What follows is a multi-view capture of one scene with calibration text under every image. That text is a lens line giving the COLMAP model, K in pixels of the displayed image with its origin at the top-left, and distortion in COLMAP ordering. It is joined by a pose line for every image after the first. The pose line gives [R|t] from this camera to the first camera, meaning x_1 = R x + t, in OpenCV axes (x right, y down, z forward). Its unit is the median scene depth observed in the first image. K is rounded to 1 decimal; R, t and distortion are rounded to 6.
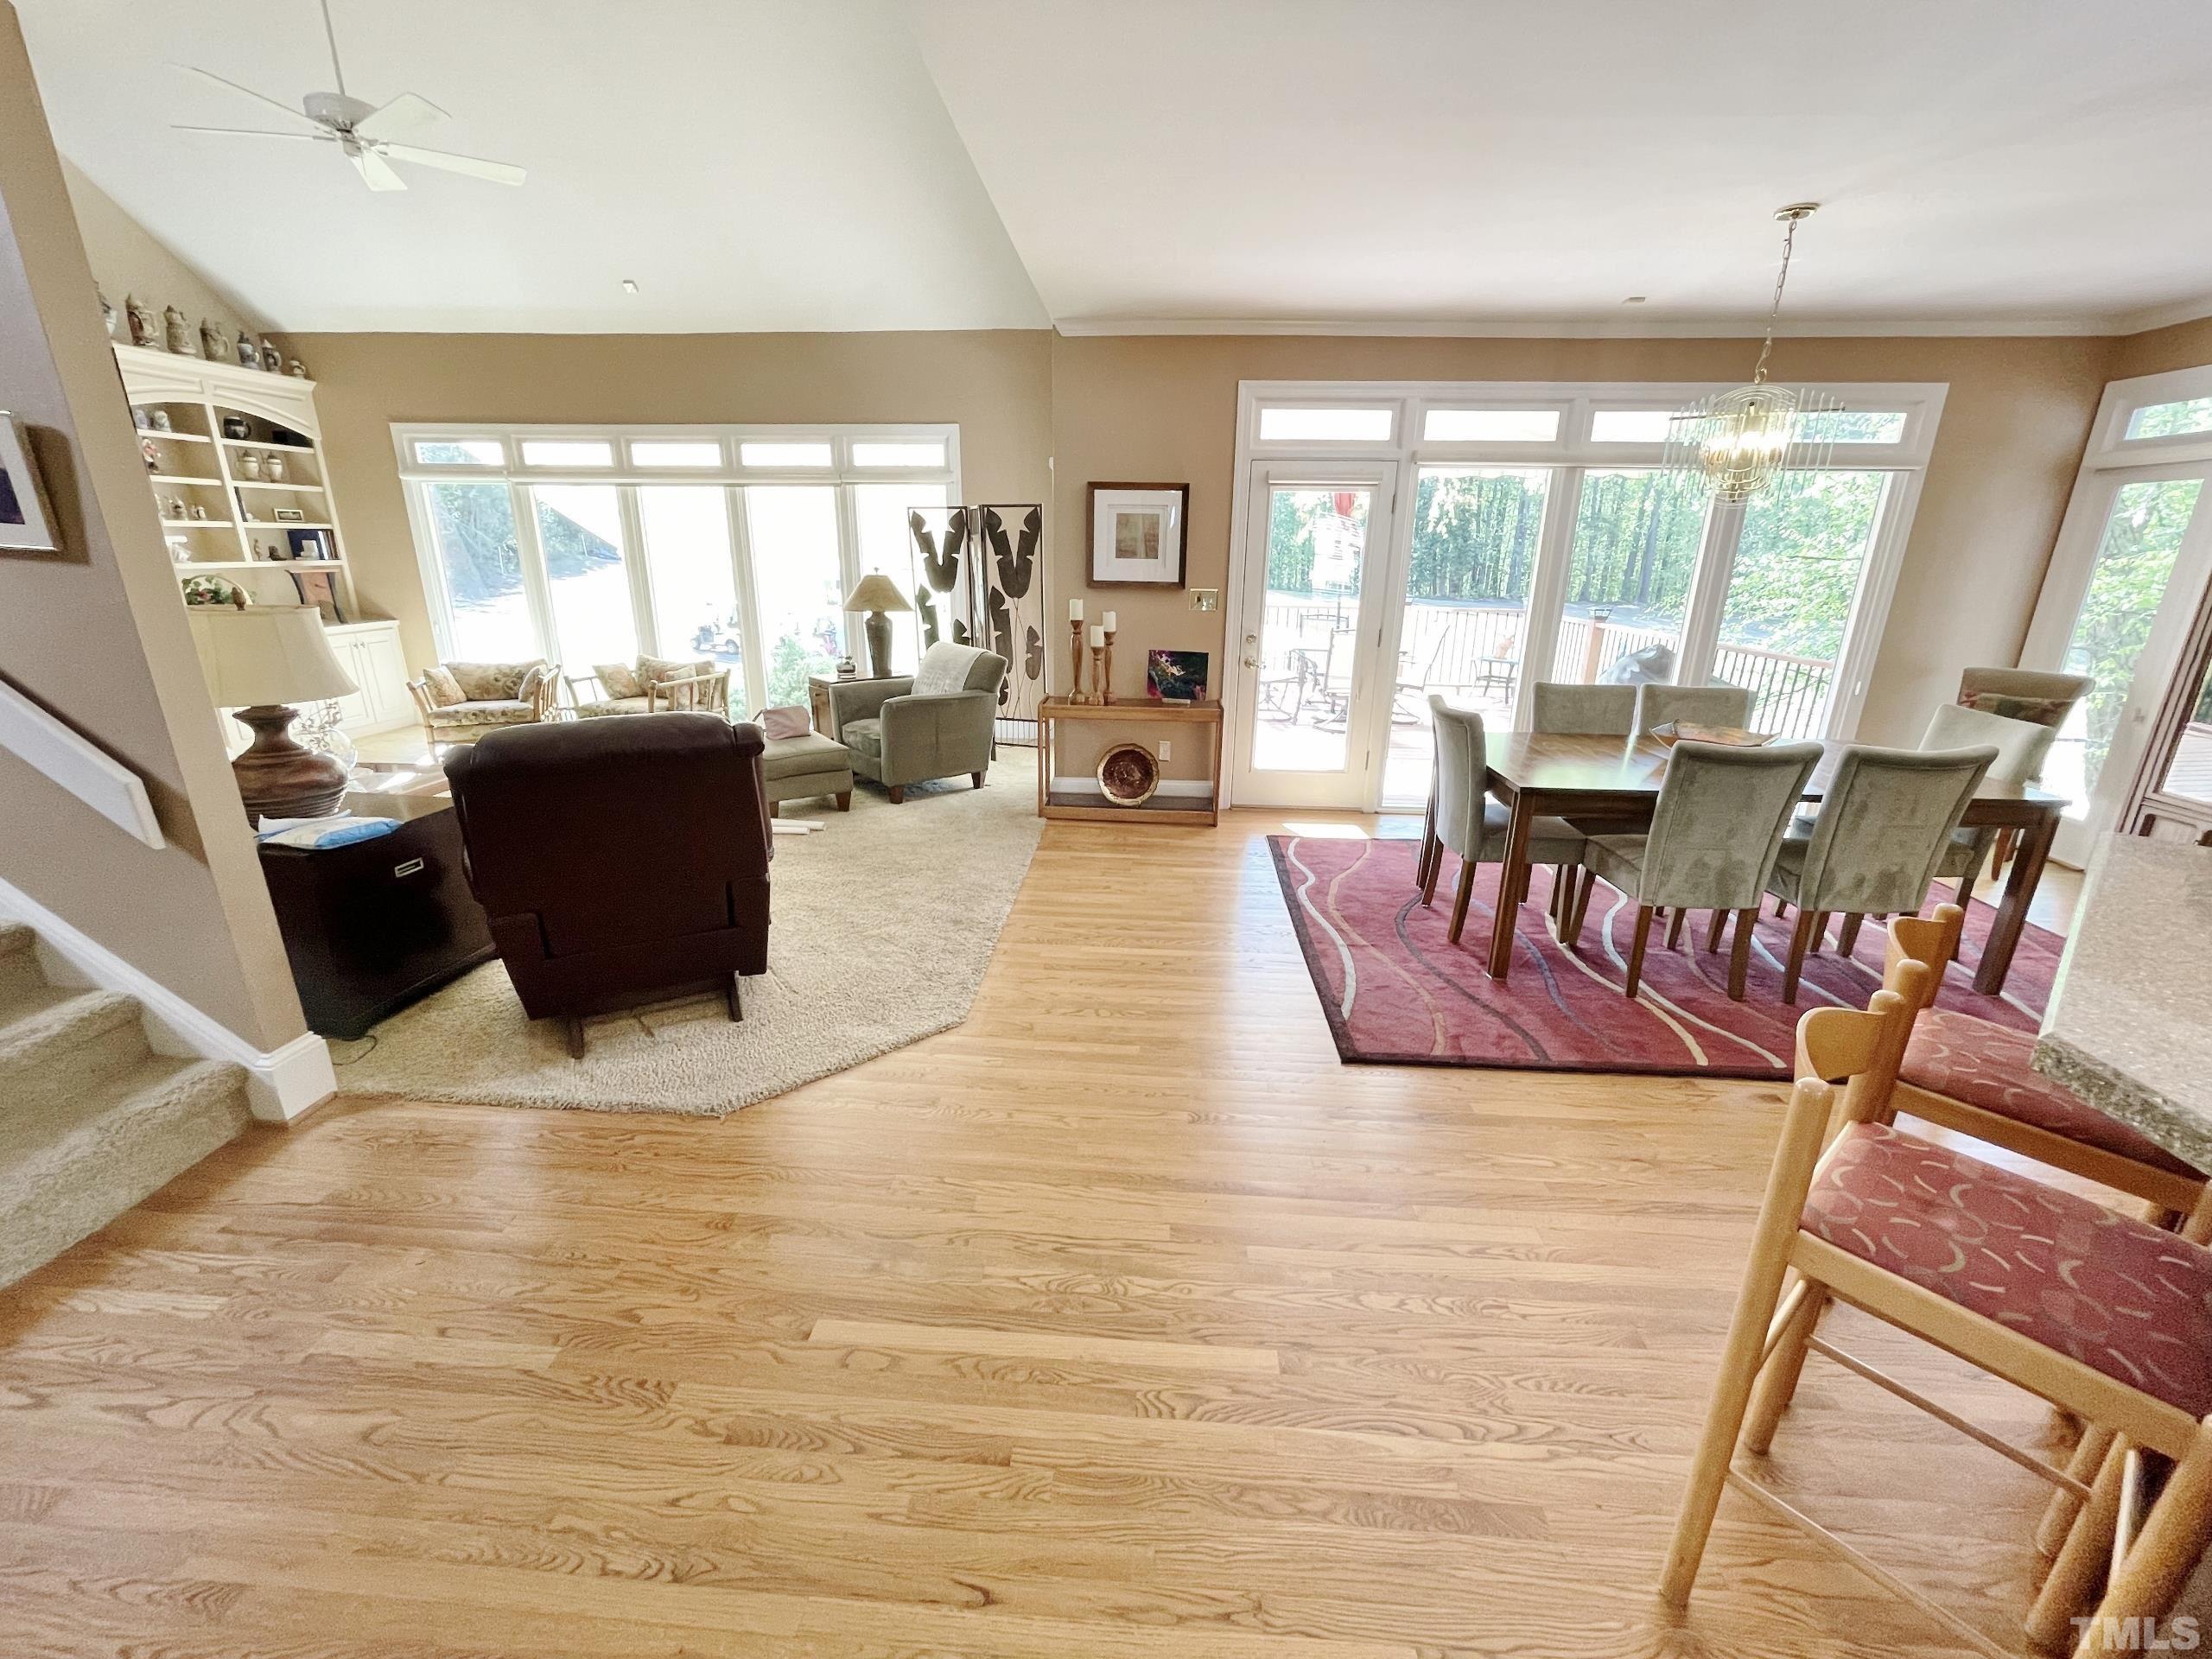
lens RADIAL K [[897.9, 0, 1106.0], [0, 897.9, 829.5], [0, 0, 1]] dist [-0.001982, -0.000291]
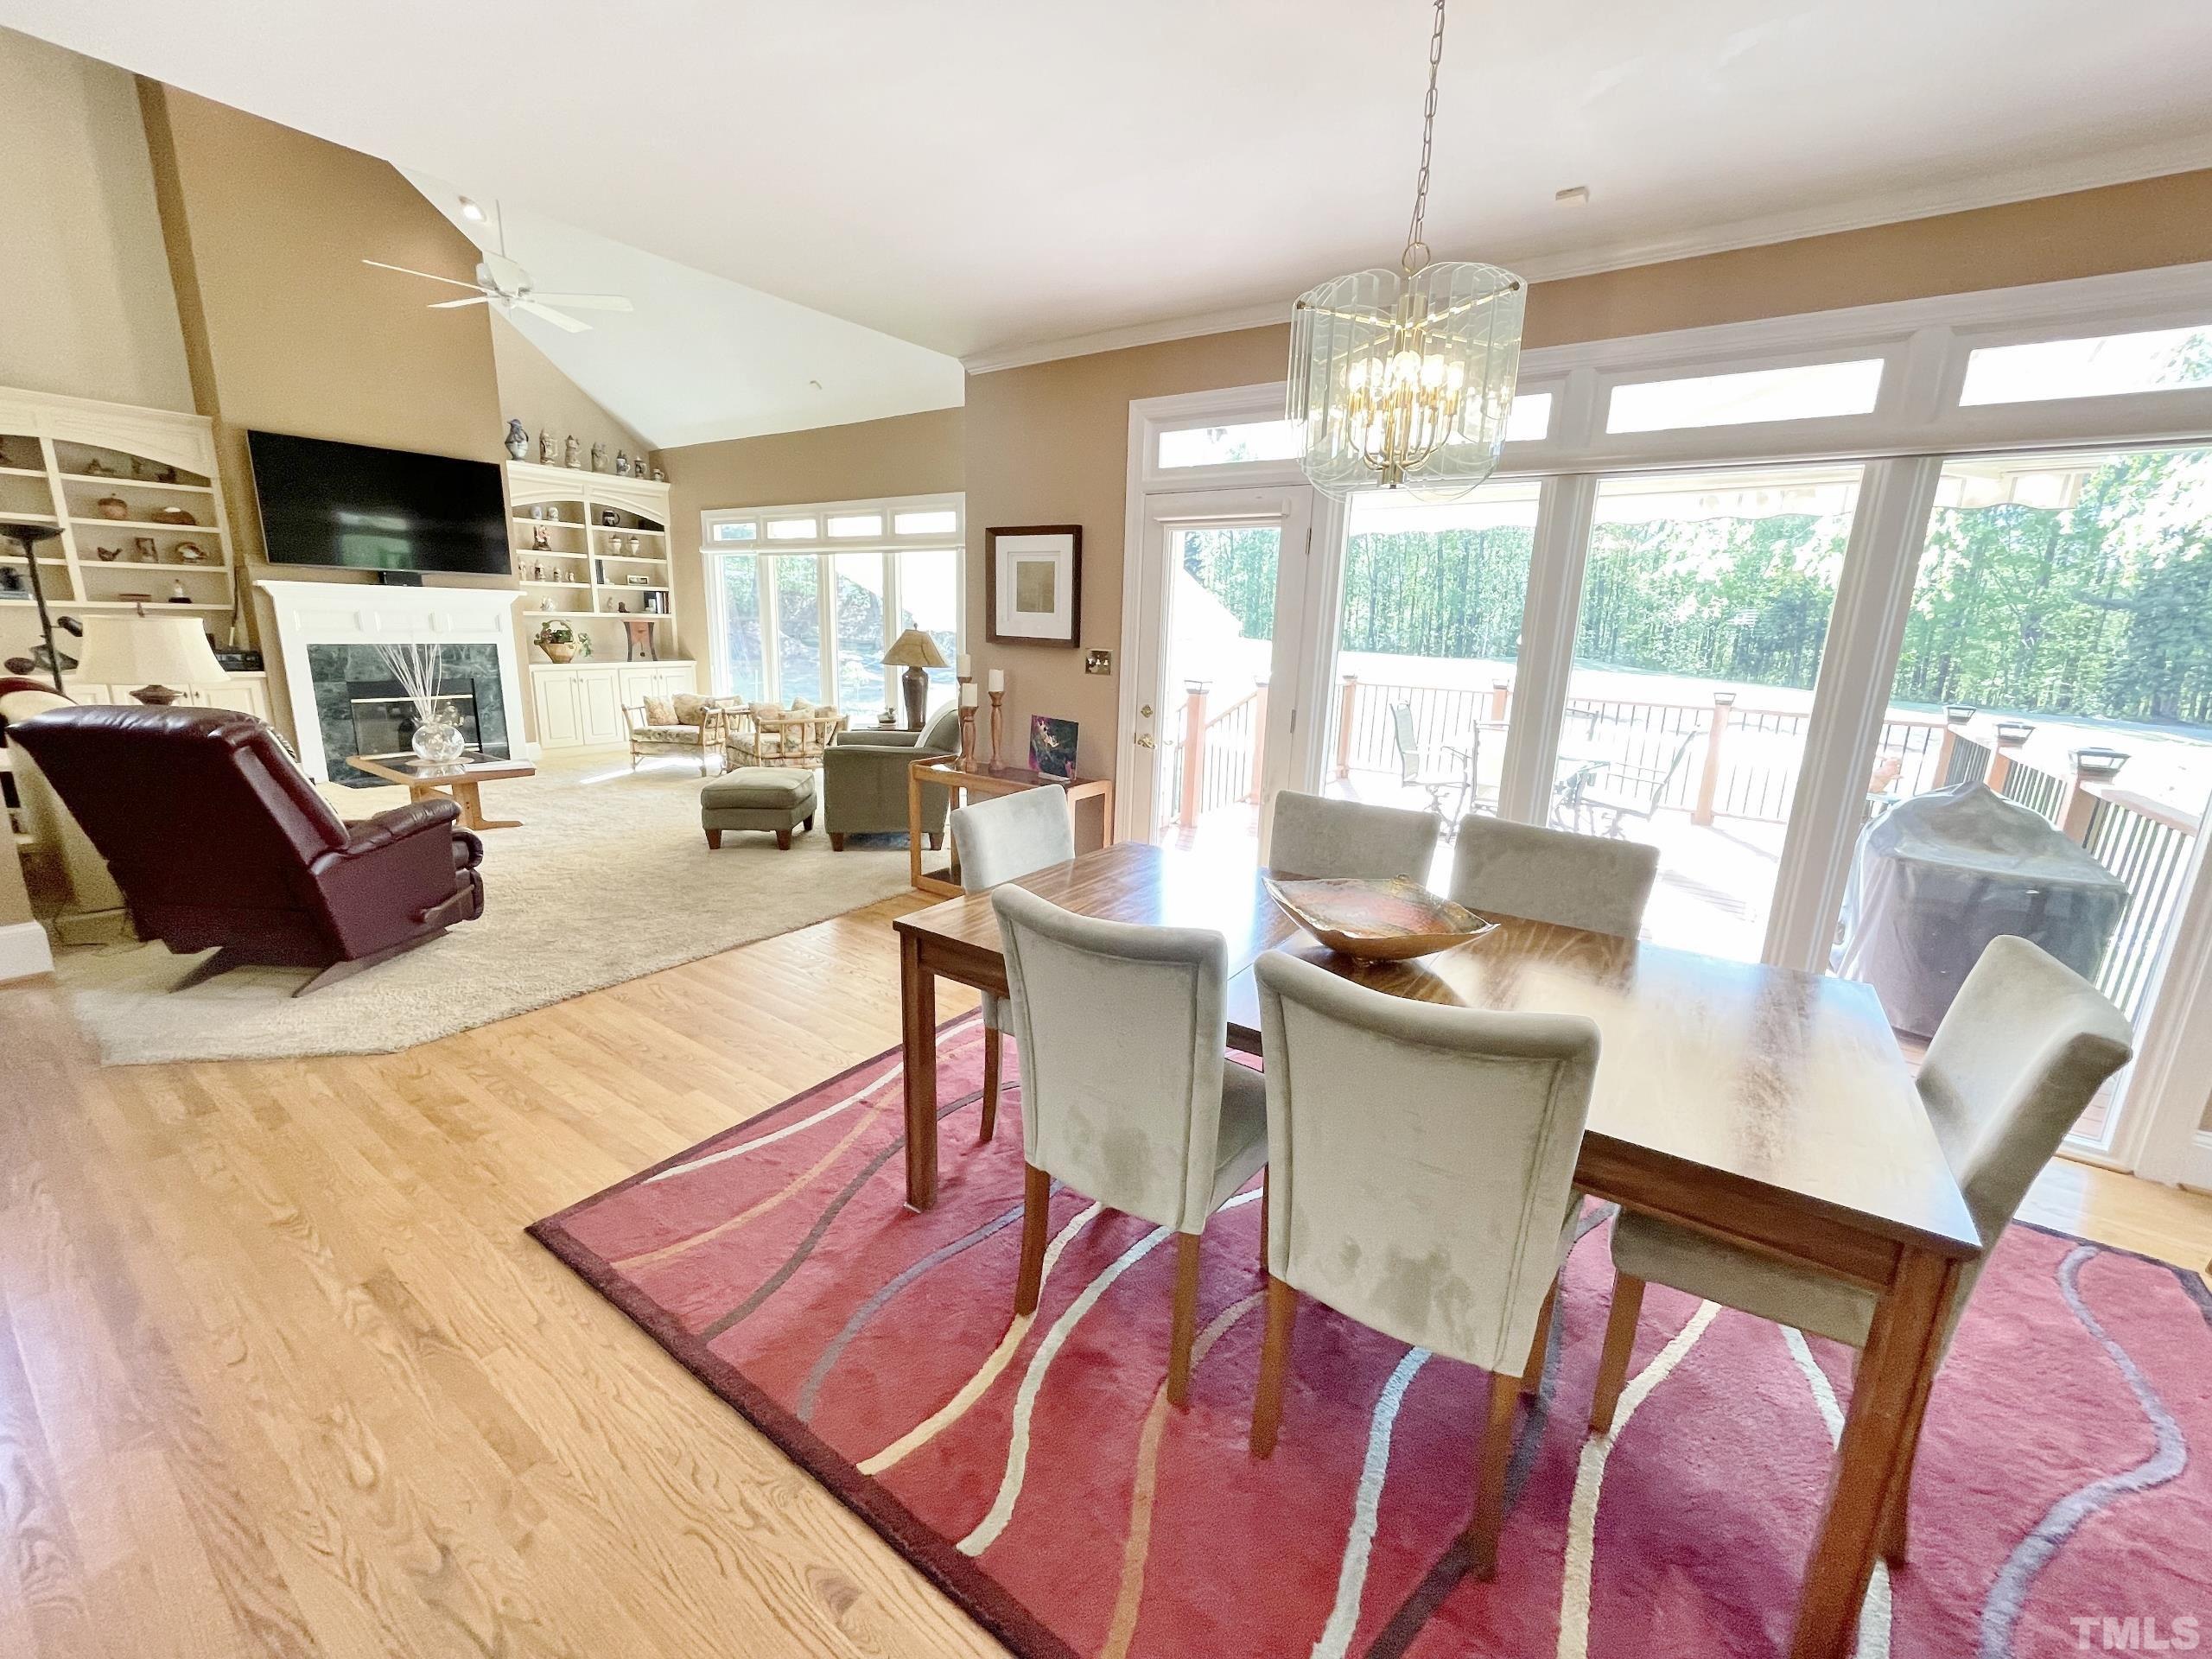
lens RADIAL K [[897.9, 0, 1106.0], [0, 897.9, 829.5], [0, 0, 1]] dist [-0.001982, -0.000291]
pose [[0.851663, 0.132657, -0.507023, 0.559979], [-0.176541, 0.983512, -0.039216, -0.070267], [0.493461, 0.122909, 0.861040, 0.303102]]
